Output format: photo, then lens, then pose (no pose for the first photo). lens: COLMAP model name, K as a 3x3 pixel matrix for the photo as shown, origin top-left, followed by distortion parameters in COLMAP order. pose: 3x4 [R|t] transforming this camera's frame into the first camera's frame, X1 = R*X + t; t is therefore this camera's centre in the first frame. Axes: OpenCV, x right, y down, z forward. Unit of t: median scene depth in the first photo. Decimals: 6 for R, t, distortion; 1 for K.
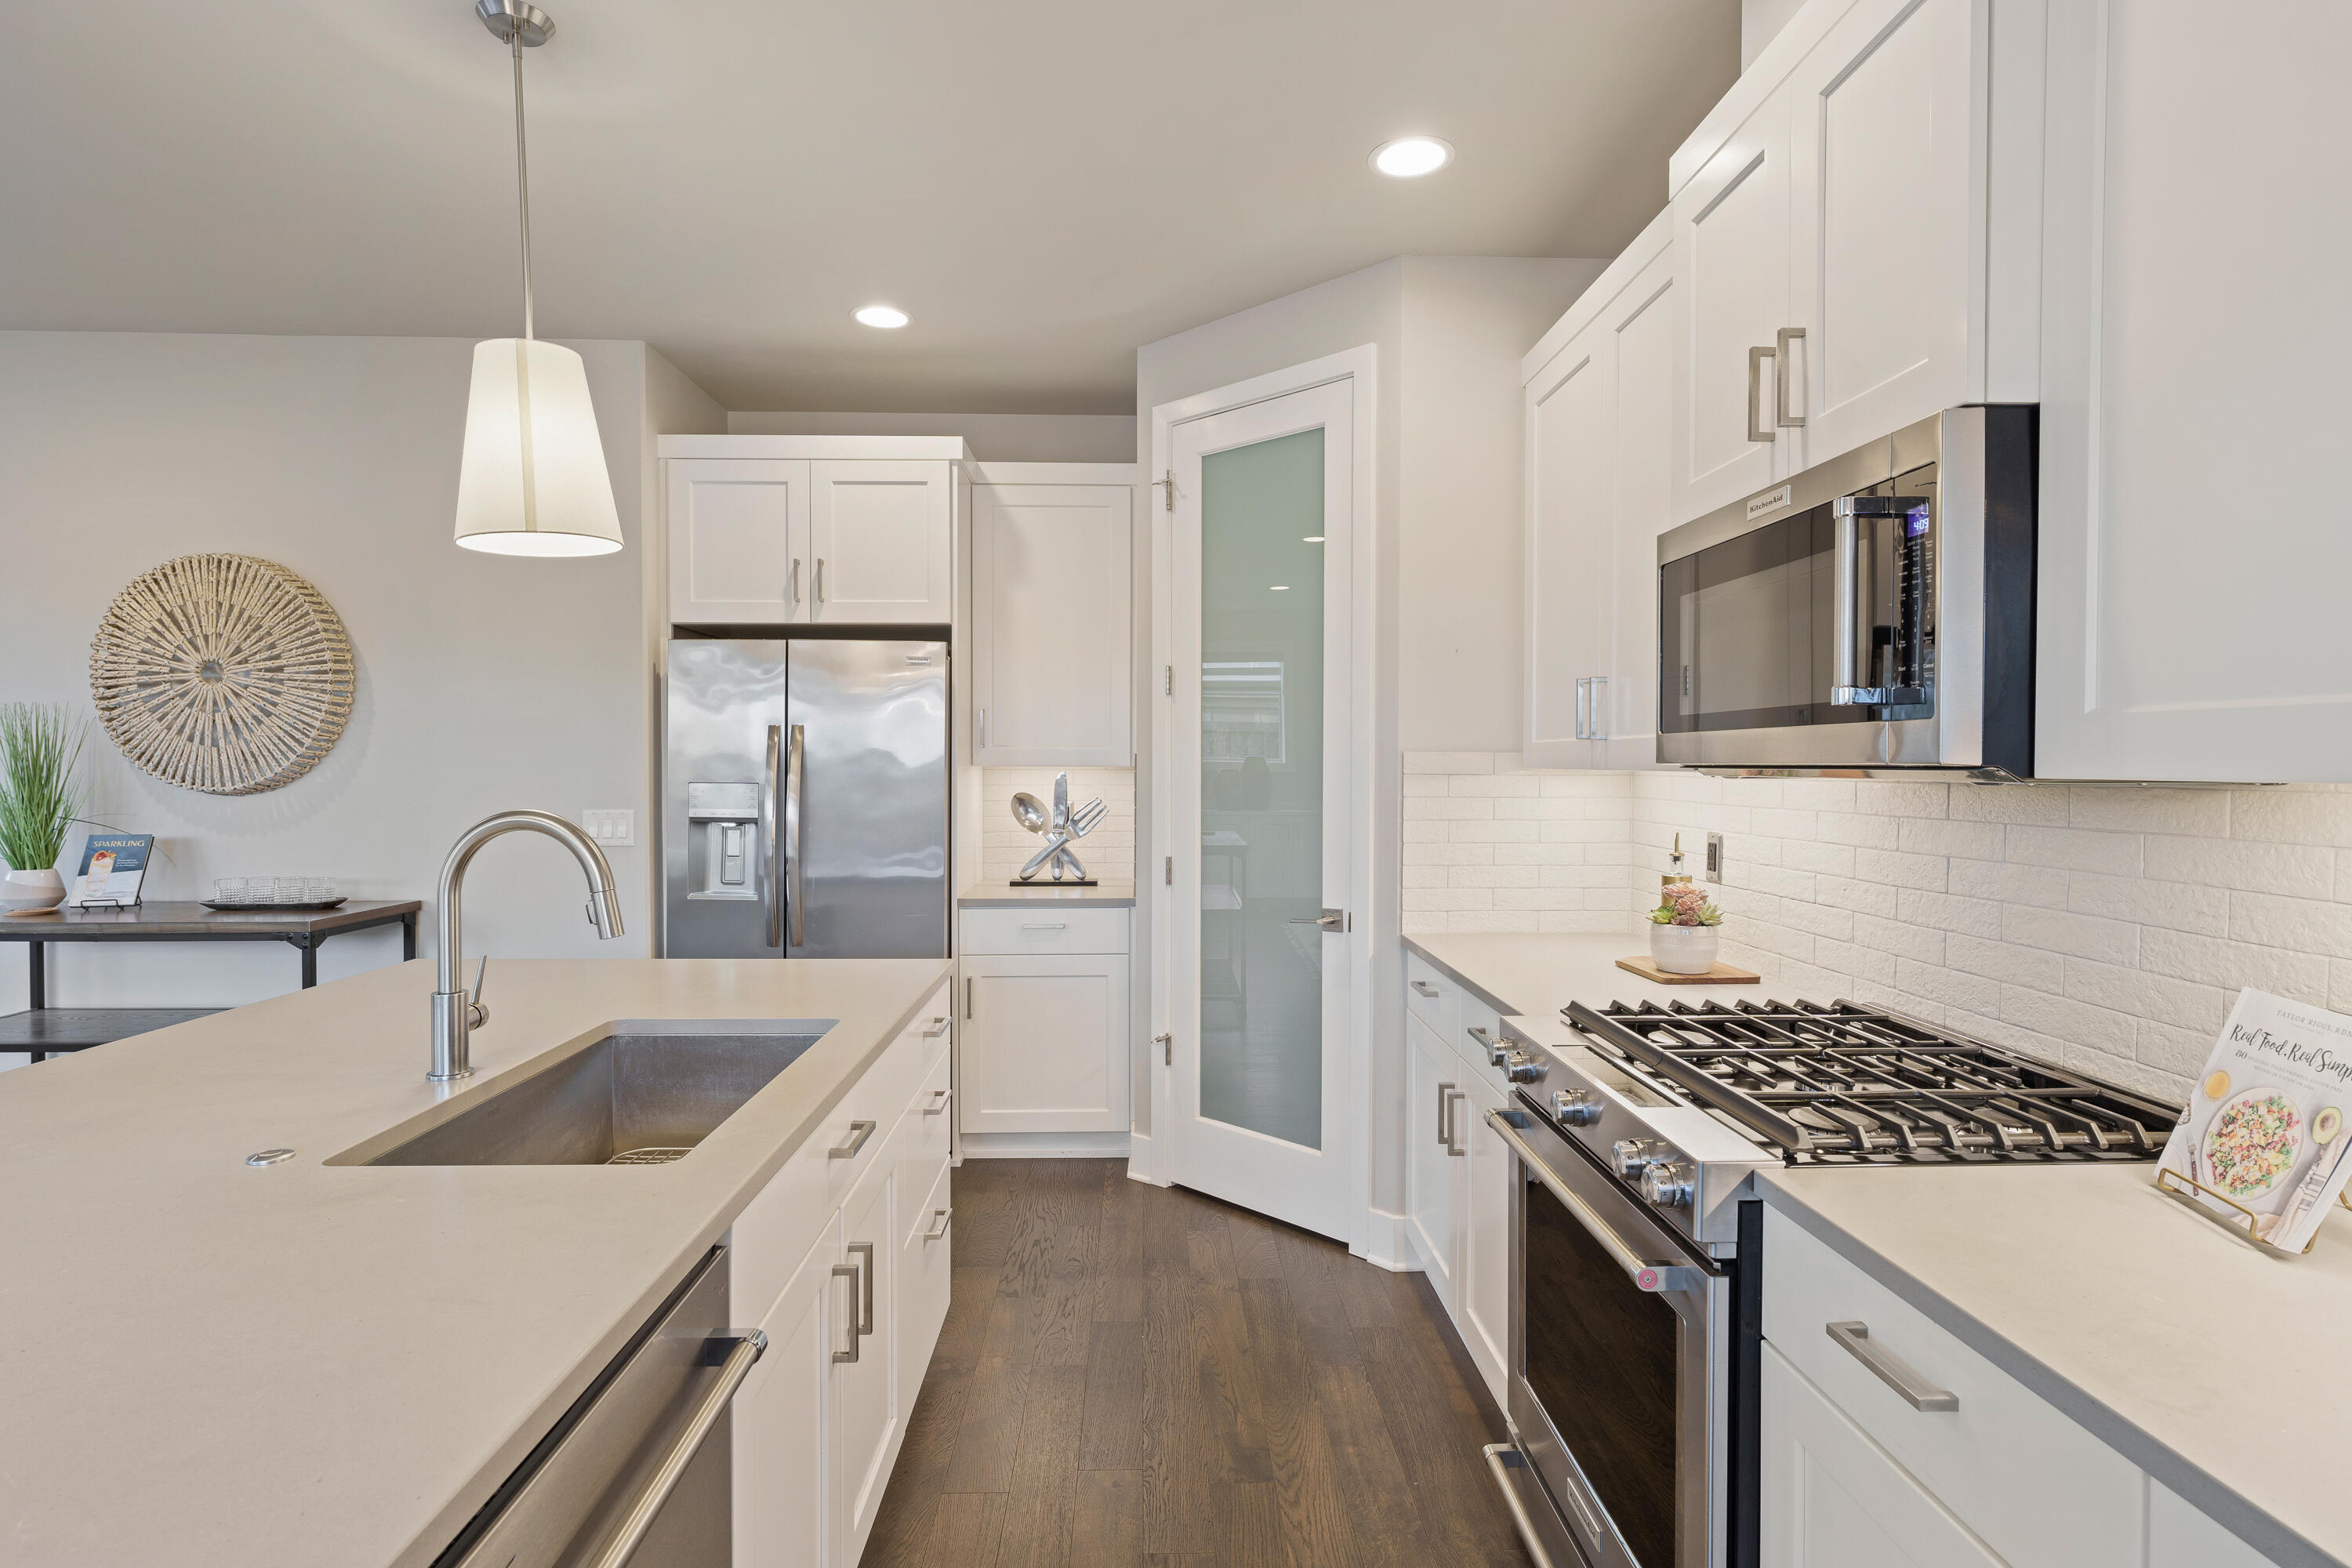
lens RADIAL K [[1177.0, 0, 1153.6], [0, 1177.0, 778.3], [0, 0, 1]] dist [0.001335, -0.002058]
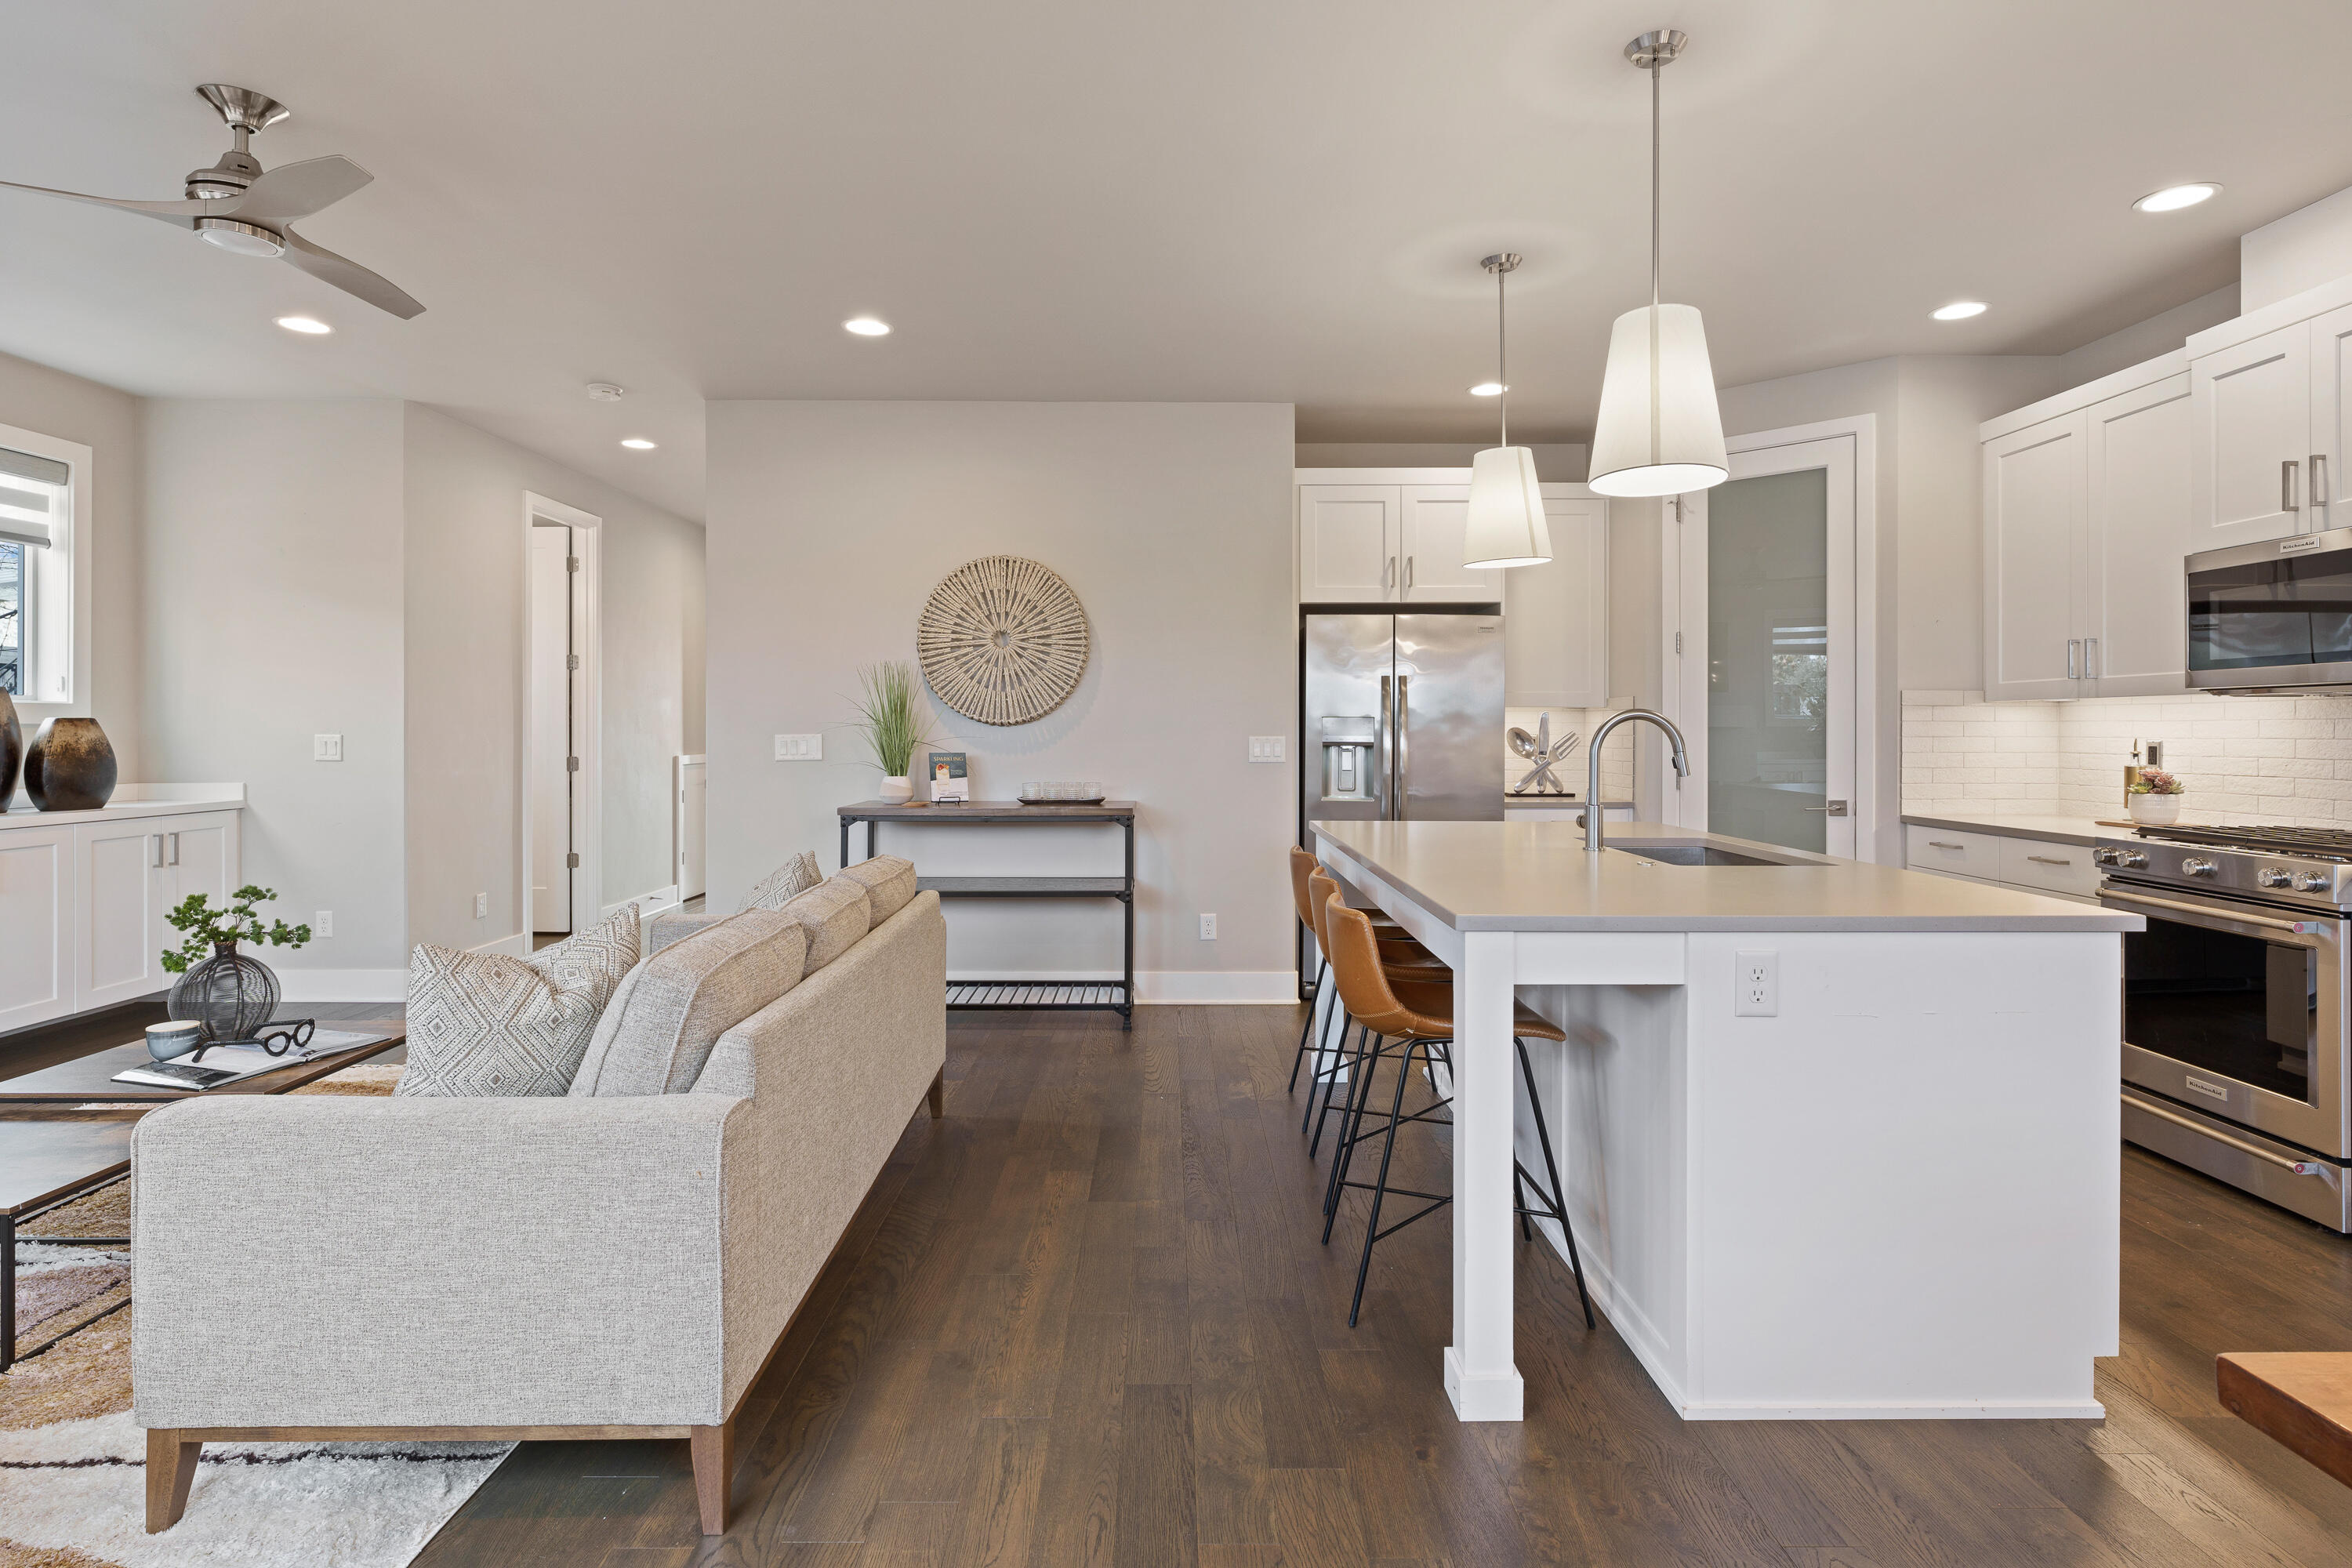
lens RADIAL K [[1177.0, 0, 1171.7], [0, 1177.0, 725.8], [0, 0, 1]] dist [0.001335, -0.002058]
pose [[0.999915, -0.000571, -0.013026, -0.578830], [0.000323, 0.999819, -0.019032, 0.041722], [0.013034, 0.019026, 0.999734, -0.412572]]
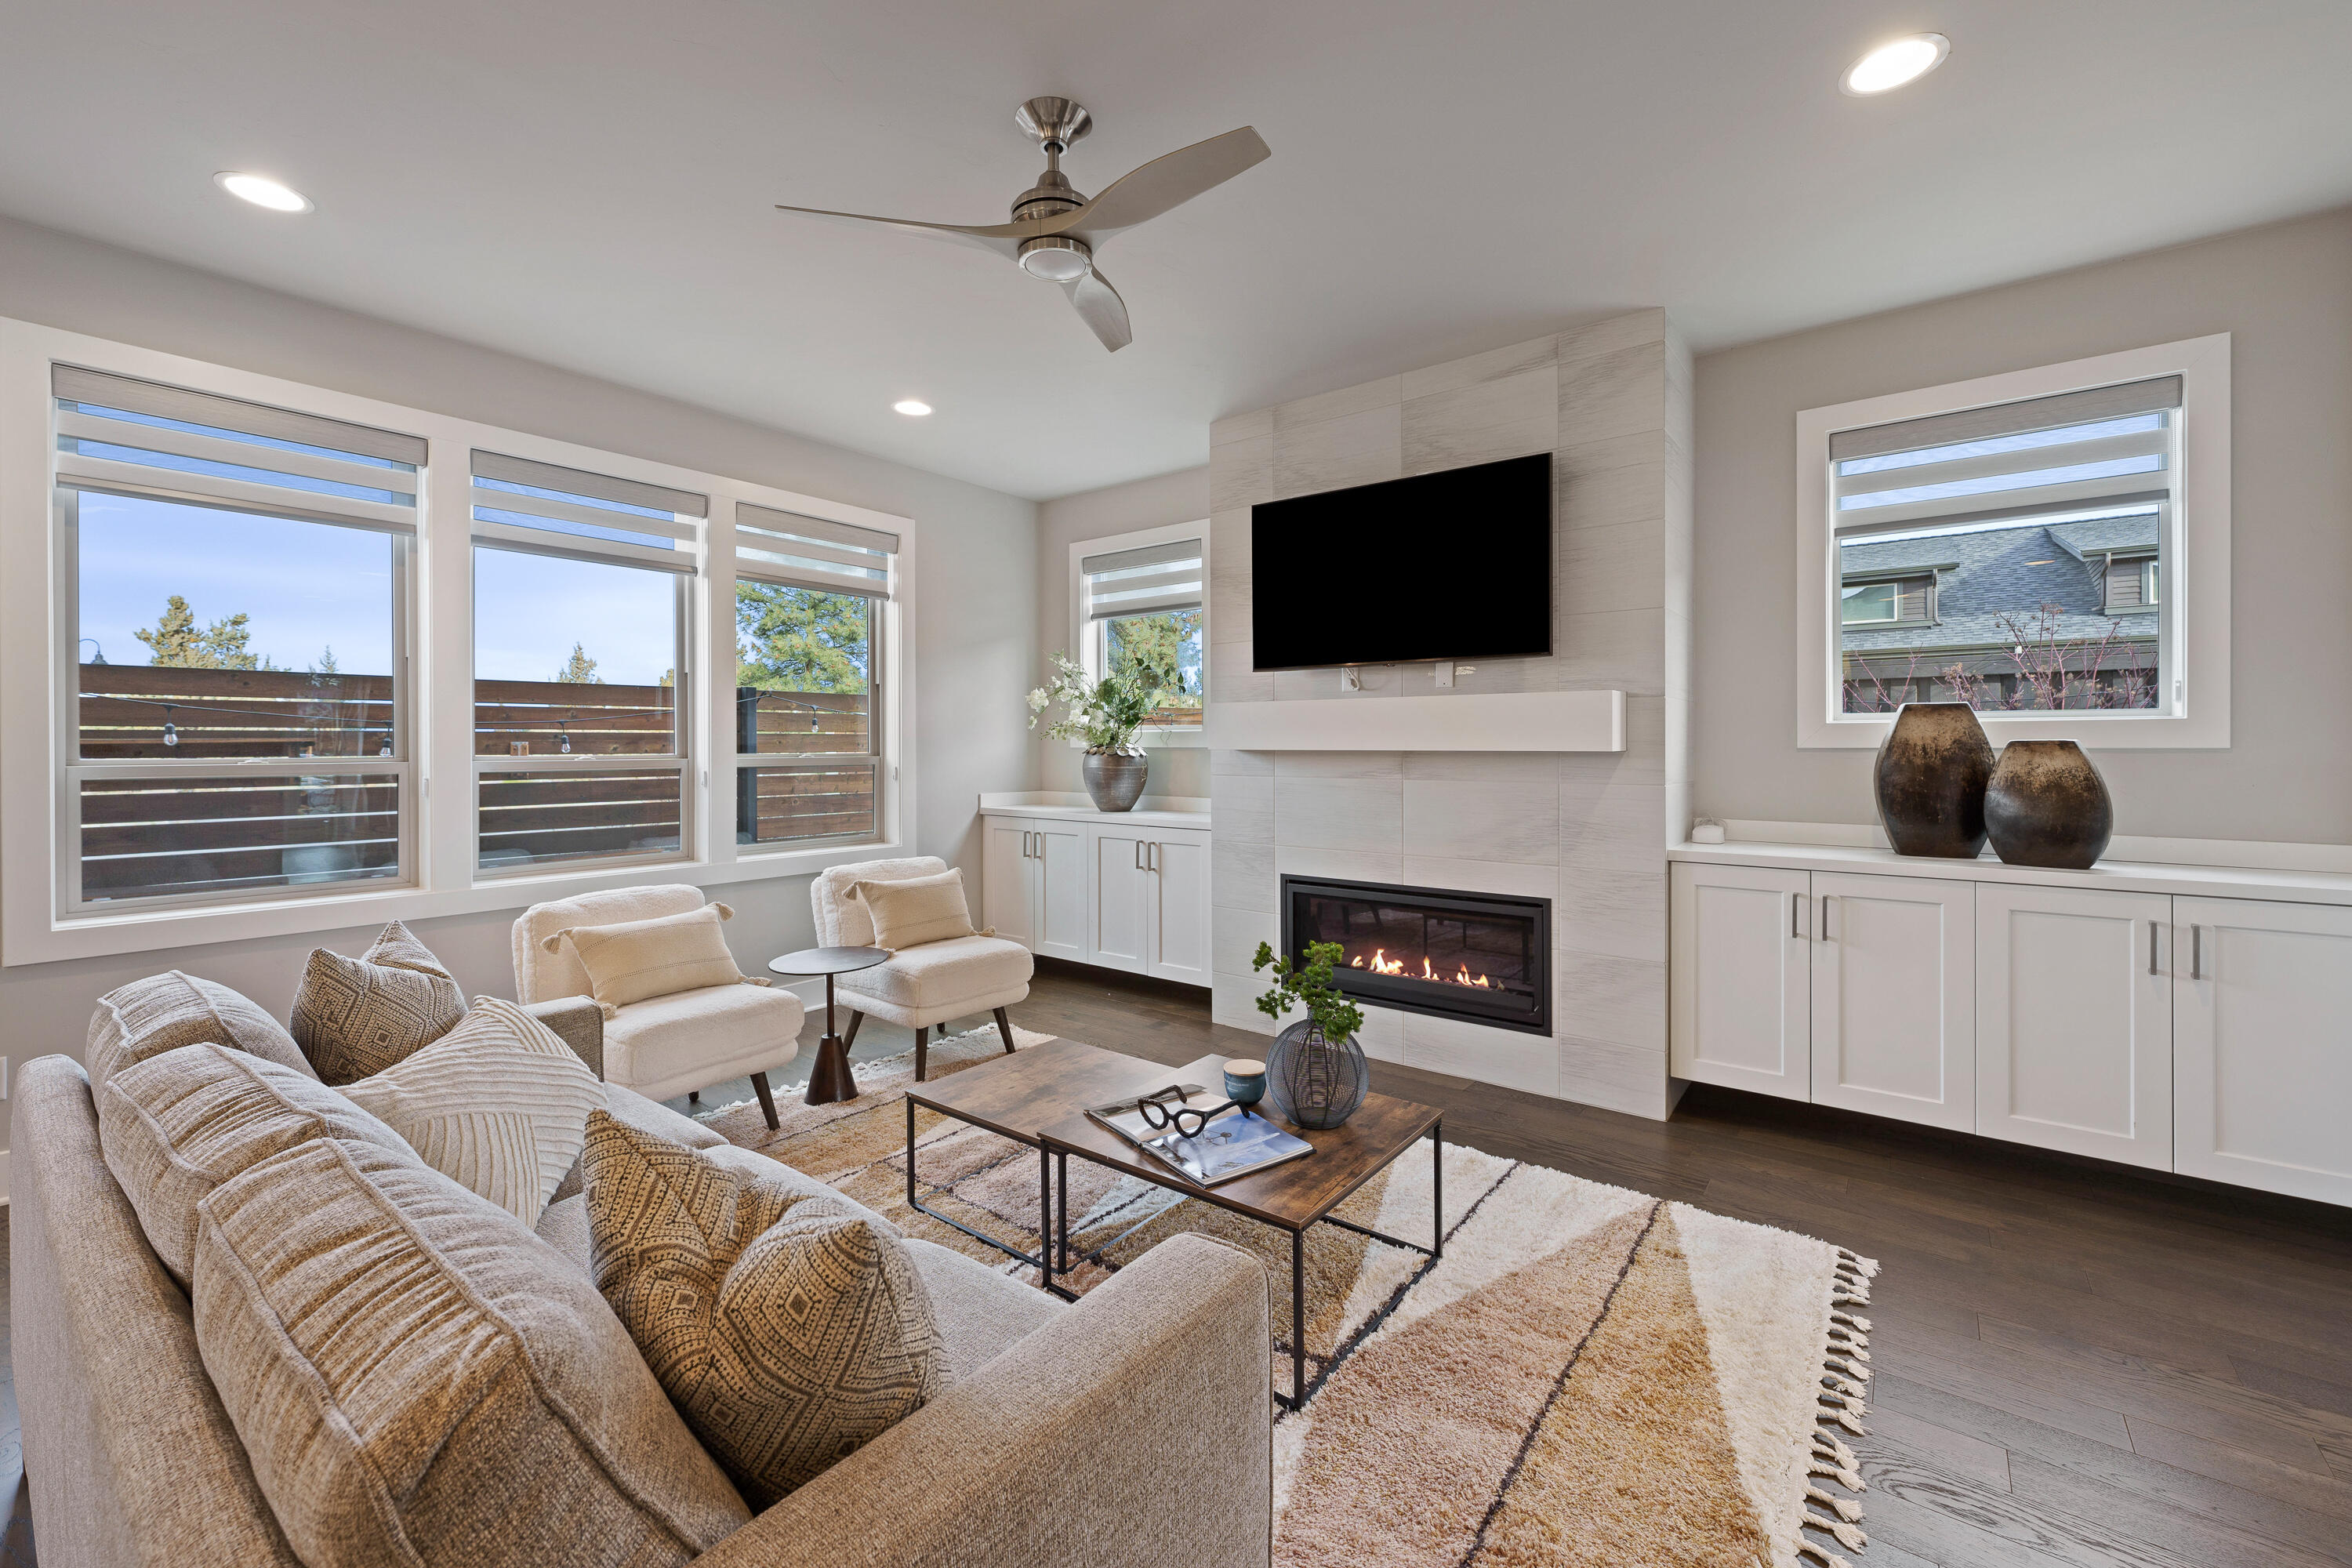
lens RADIAL K [[965.7, 0, 1173.4], [0, 965.7, 741.9], [0, 0, 1]] dist [0.001683, 0.000755]
pose [[-0.631063, -0.002712, -0.775727, -0.755199], [-0.012625, 0.999897, 0.006775, 0.013933], [0.775629, 0.014069, -0.631032, 0.777431]]
